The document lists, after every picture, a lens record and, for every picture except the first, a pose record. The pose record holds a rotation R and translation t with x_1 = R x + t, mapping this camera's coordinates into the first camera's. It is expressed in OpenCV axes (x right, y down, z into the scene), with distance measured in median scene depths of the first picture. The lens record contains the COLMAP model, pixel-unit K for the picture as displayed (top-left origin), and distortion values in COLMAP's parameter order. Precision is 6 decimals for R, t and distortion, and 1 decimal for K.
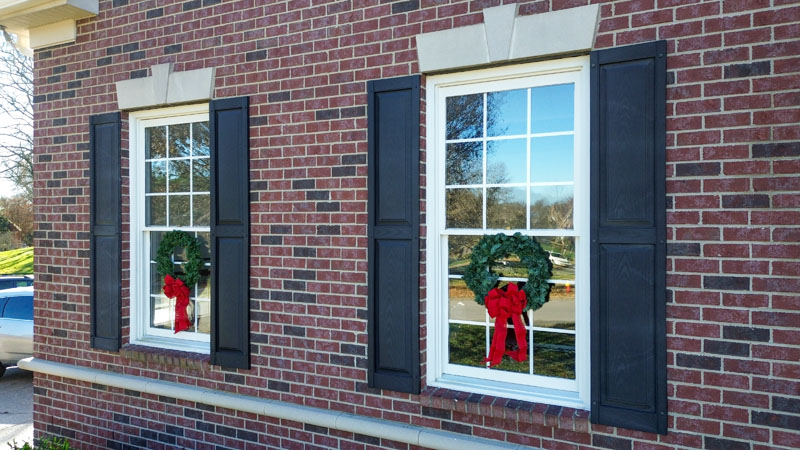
lens RADIAL K [[560.3, 0, 400.0], [0, 560.3, 225.0], [0, 0, 1]] dist [0.033188, -0.000713]
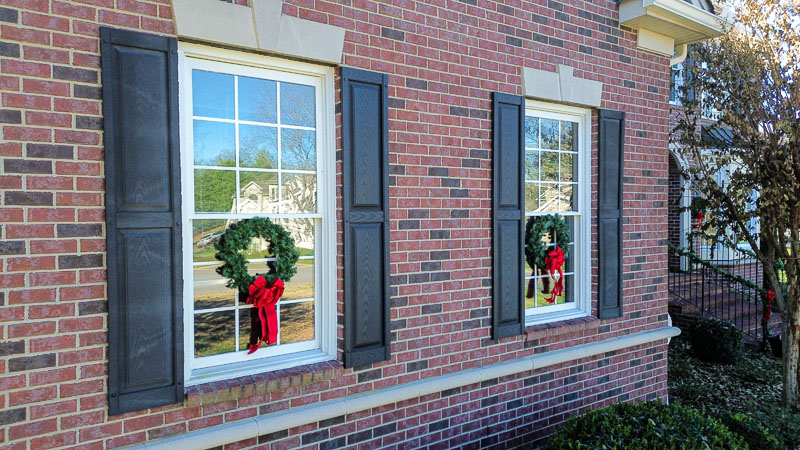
lens RADIAL K [[567.0, 0, 400.0], [0, 567.0, 225.0], [0, 0, 1]] dist [0.076580, -0.075602]
pose [[0.467115, -0.024171, 0.883866, -1.142053], [0.009985, 0.999707, 0.022061, 0.004966], [-0.884140, -0.001479, 0.467220, 0.540067]]
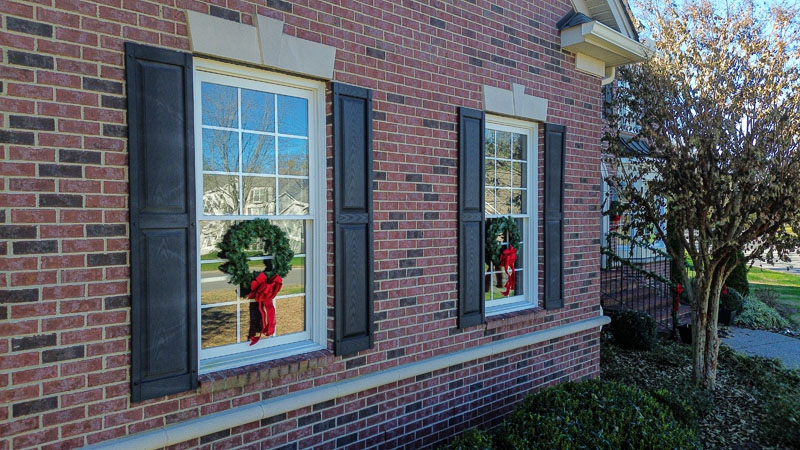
lens RADIAL K [[567.0, 0, 400.0], [0, 567.0, 225.0], [0, 0, 1]] dist [0.076580, -0.075602]
pose [[0.346567, -0.020867, 0.937793, -1.282384], [0.008050, 0.999782, 0.019271, 0.004378], [-0.937991, 0.000870, 0.346660, 0.591737]]
